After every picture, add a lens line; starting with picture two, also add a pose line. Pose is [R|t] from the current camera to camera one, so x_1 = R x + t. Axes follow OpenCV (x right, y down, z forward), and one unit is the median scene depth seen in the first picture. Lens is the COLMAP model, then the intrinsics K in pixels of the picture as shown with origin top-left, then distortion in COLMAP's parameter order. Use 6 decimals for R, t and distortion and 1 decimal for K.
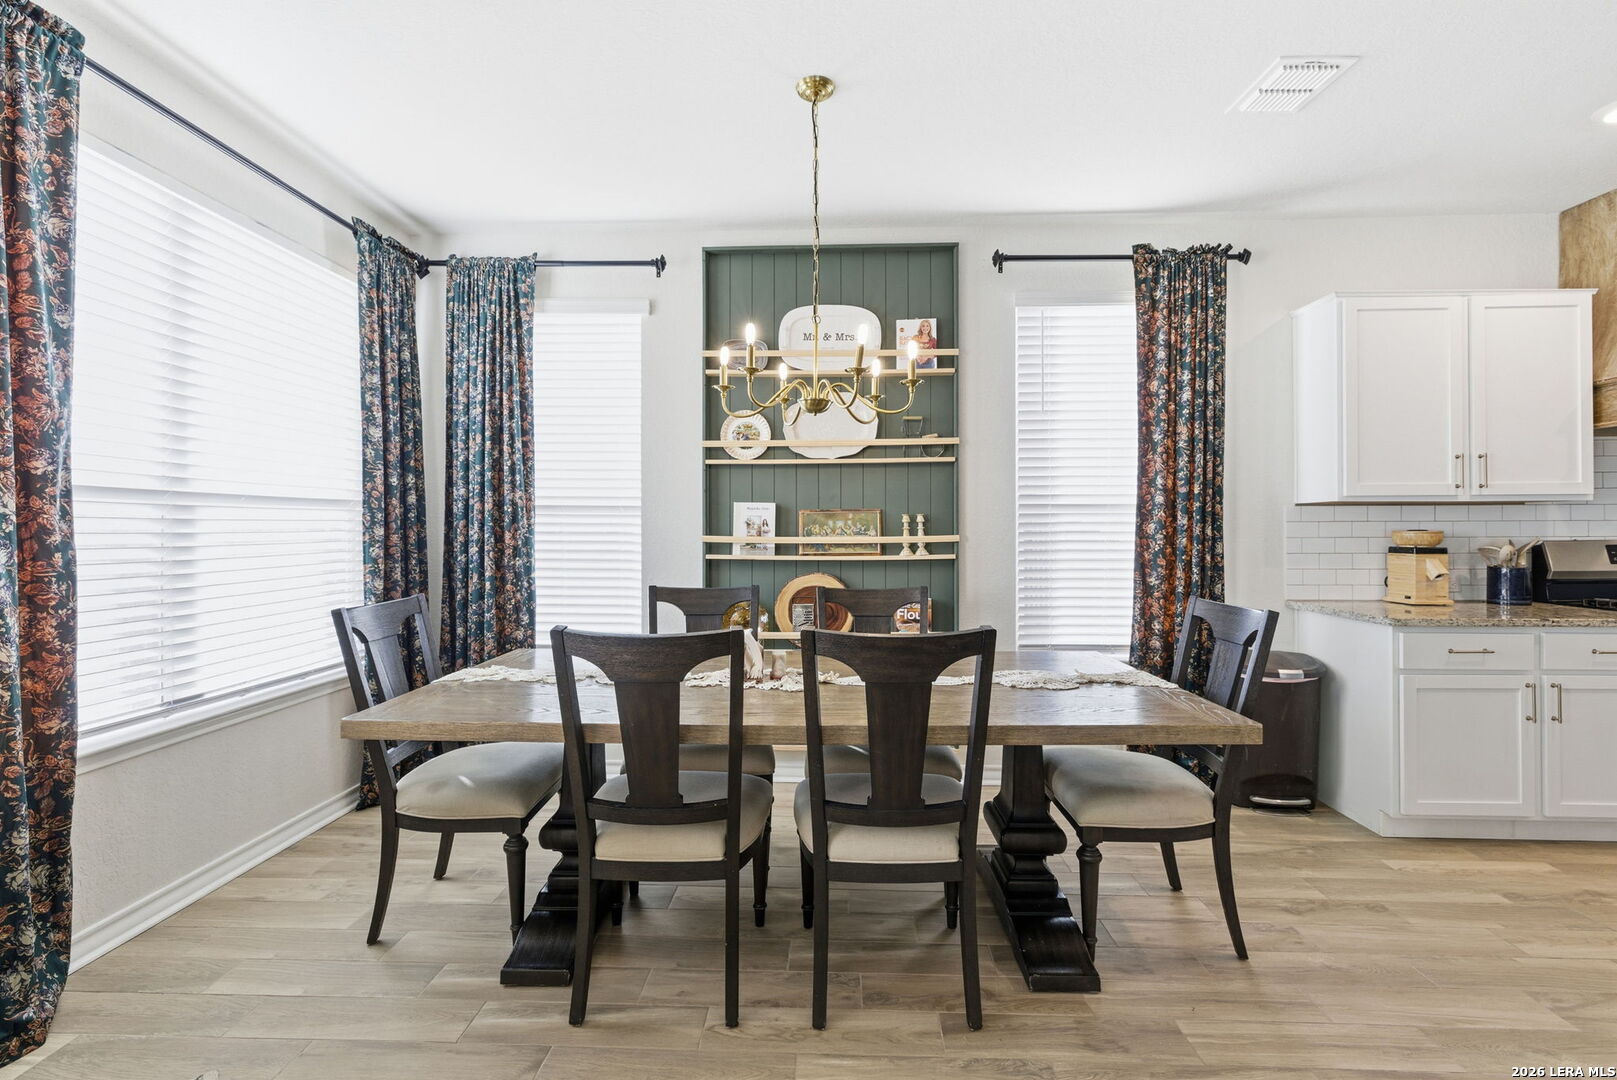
lens RADIAL K [[687.2, 0, 803.6], [0, 687.2, 533.3], [0, 0, 1]] dist [0.004315, -0.001238]
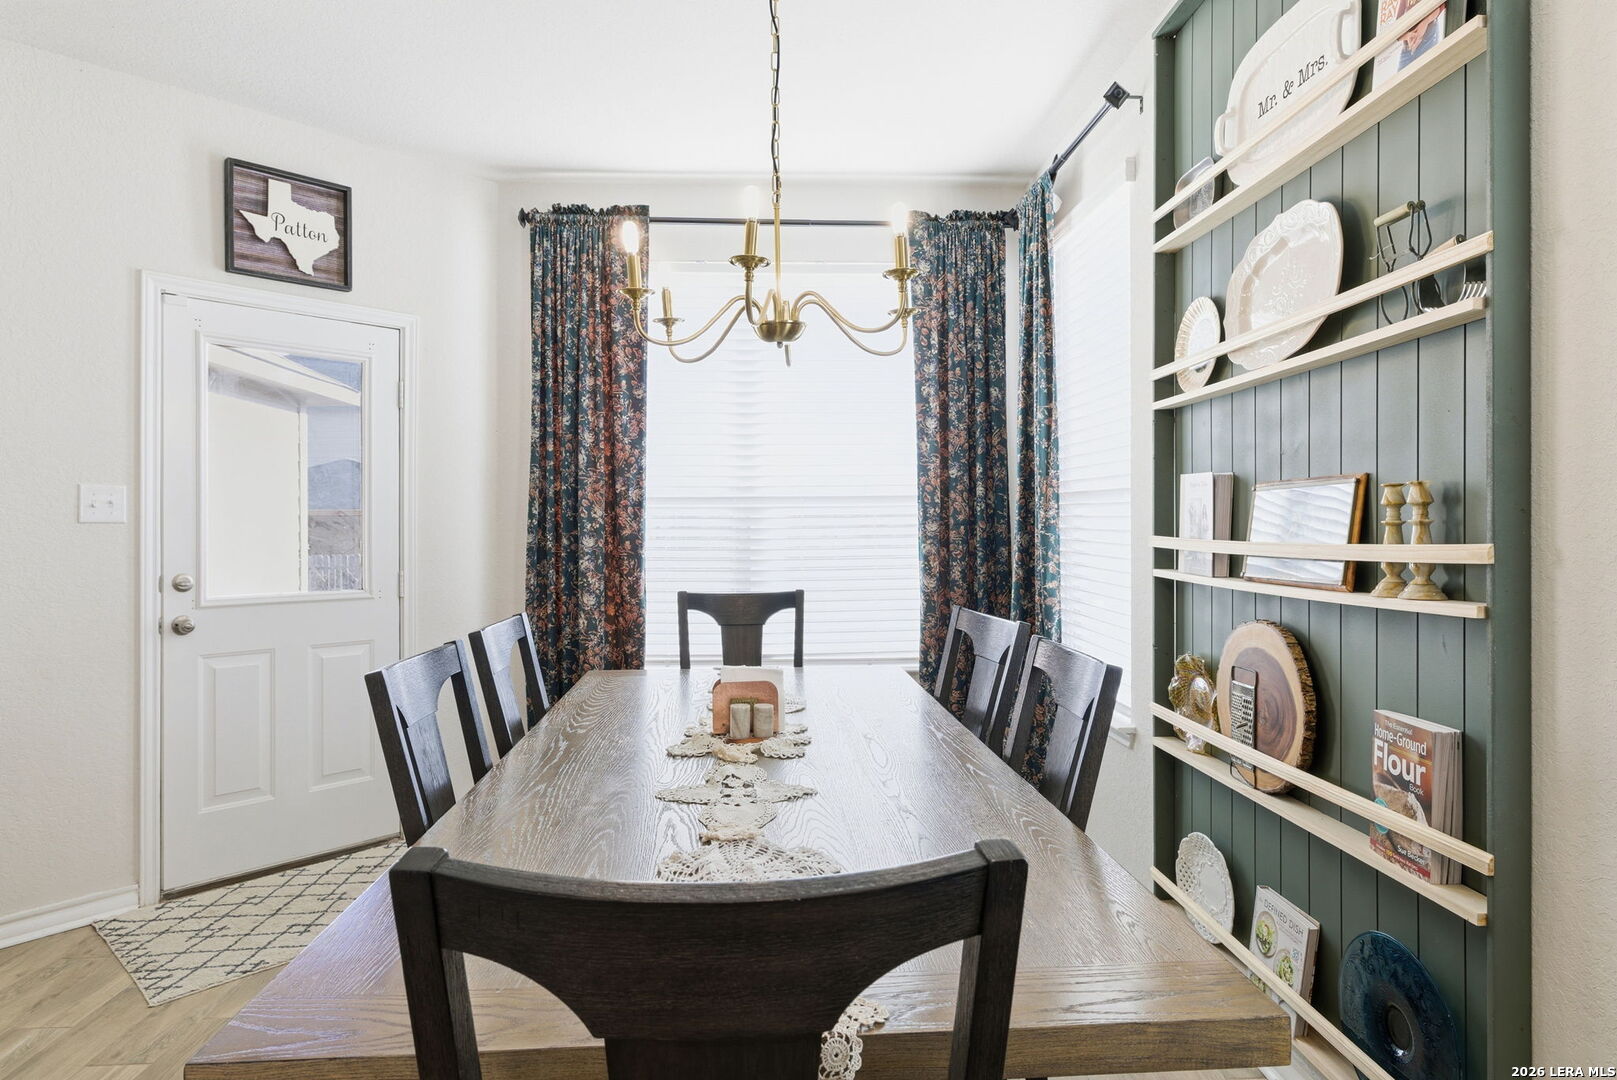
lens RADIAL K [[929.4, 0, 816.4], [0, 929.4, 528.6], [0, 0, 1]] dist [-0.003989, 0.000511]
pose [[0.114431, 0.004772, -0.993420, 0.614517], [-0.002059, 0.999987, 0.004566, -0.006107], [0.993429, 0.001523, 0.114439, 0.657478]]
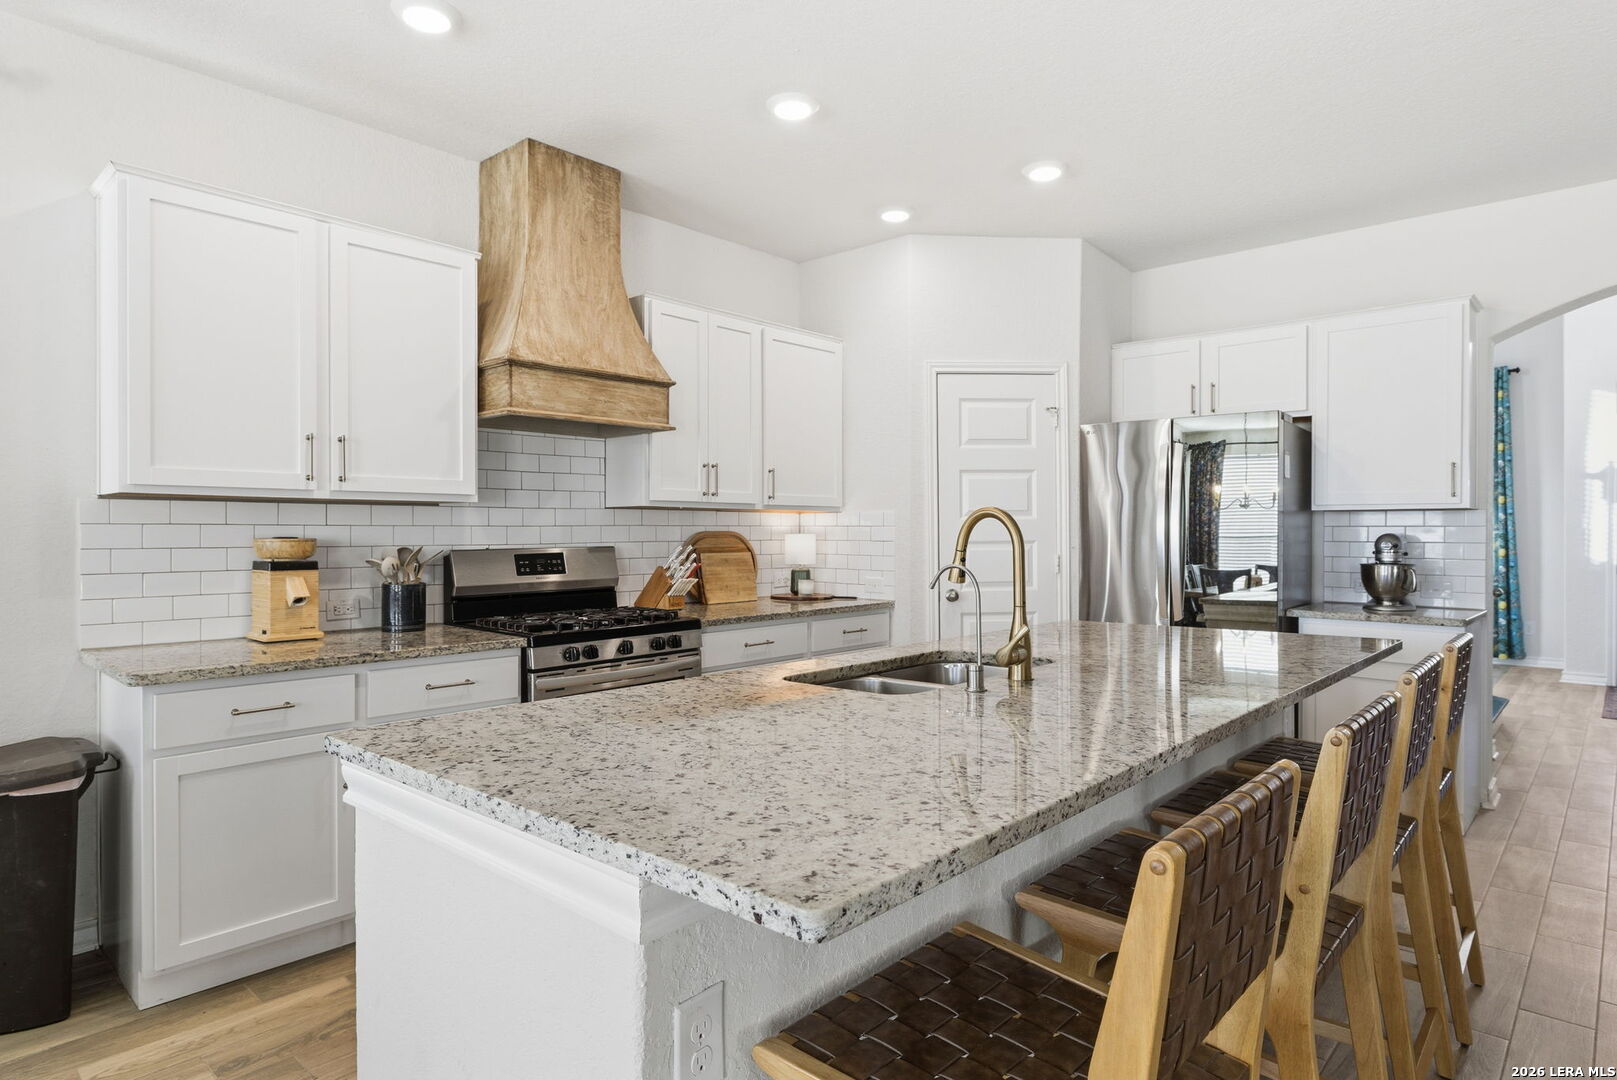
lens RADIAL K [[929.4, 0, 816.3], [0, 929.4, 535.0], [0, 0, 1]] dist [-0.003989, 0.000511]
pose [[0.624080, 0.002087, 0.781358, 0.470462], [-0.000567, 0.999997, -0.002219, -0.004916], [-0.781360, 0.000942, 0.624080, -0.034124]]
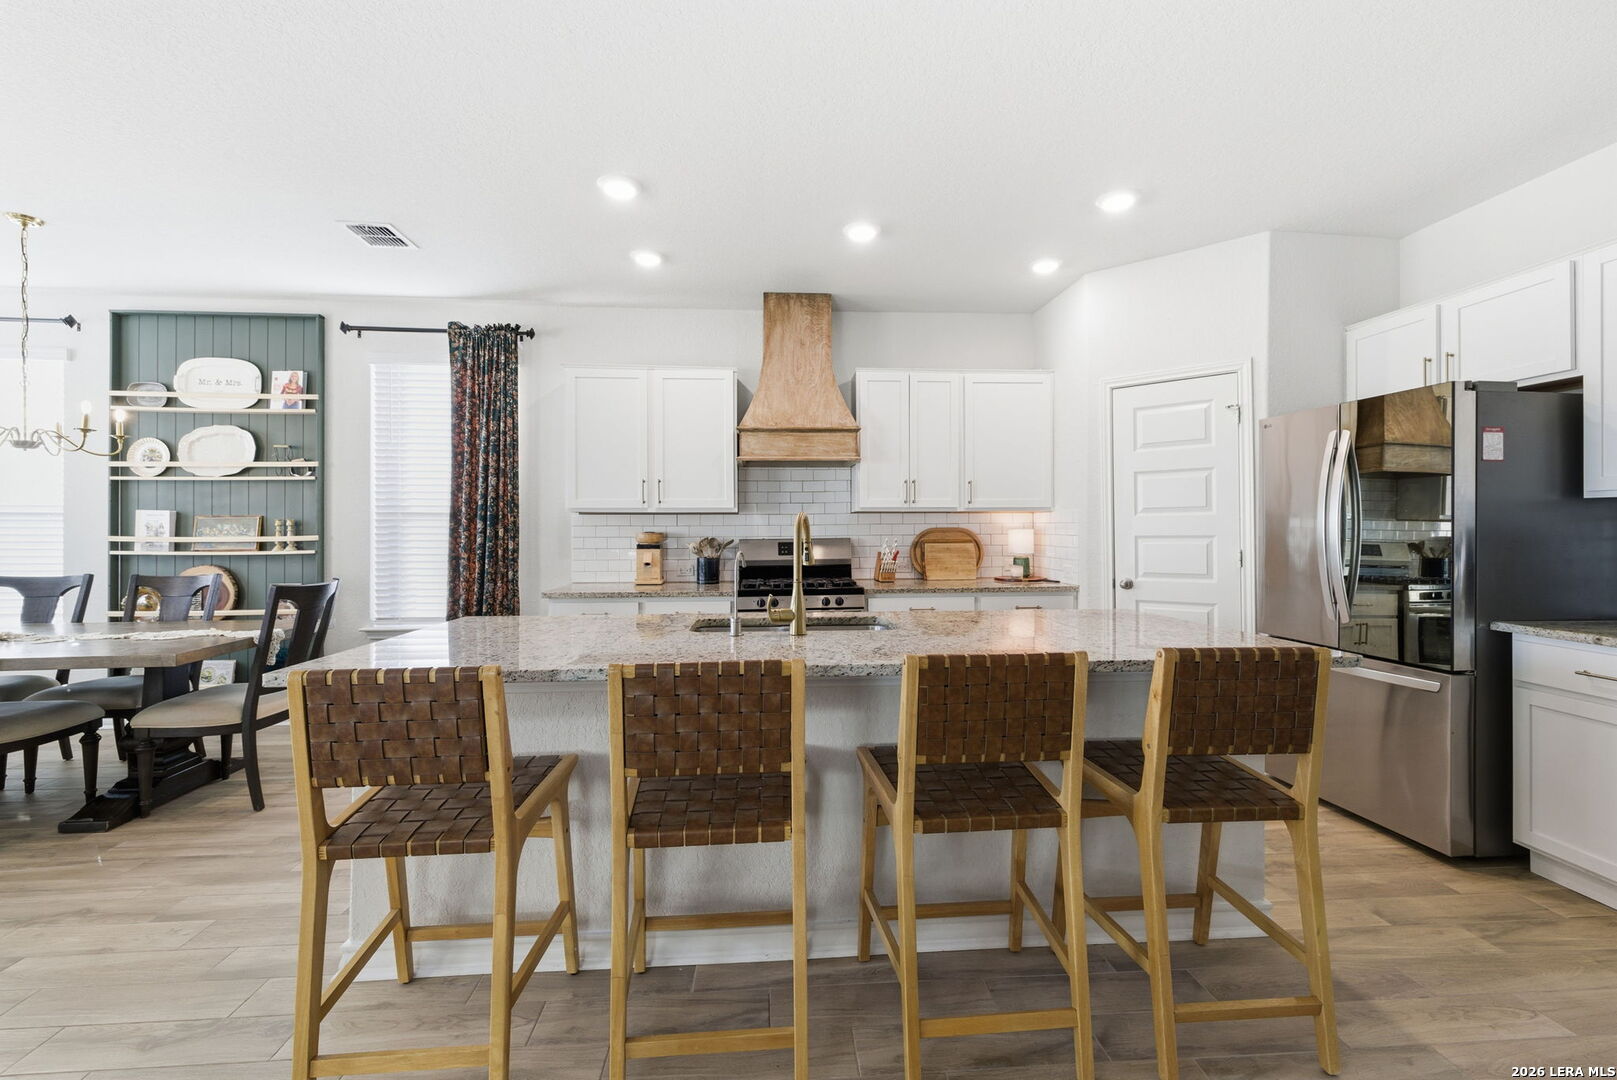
lens RADIAL K [[687.2, 0, 810.1], [0, 687.2, 530.2], [0, 0, 1]] dist [0.004315, -0.001238]
pose [[0.993961, 0.000561, 0.109734, 1.039373], [-0.000404, 0.999999, -0.001453, -0.006325], [-0.109735, 0.001400, 0.993960, -0.427101]]
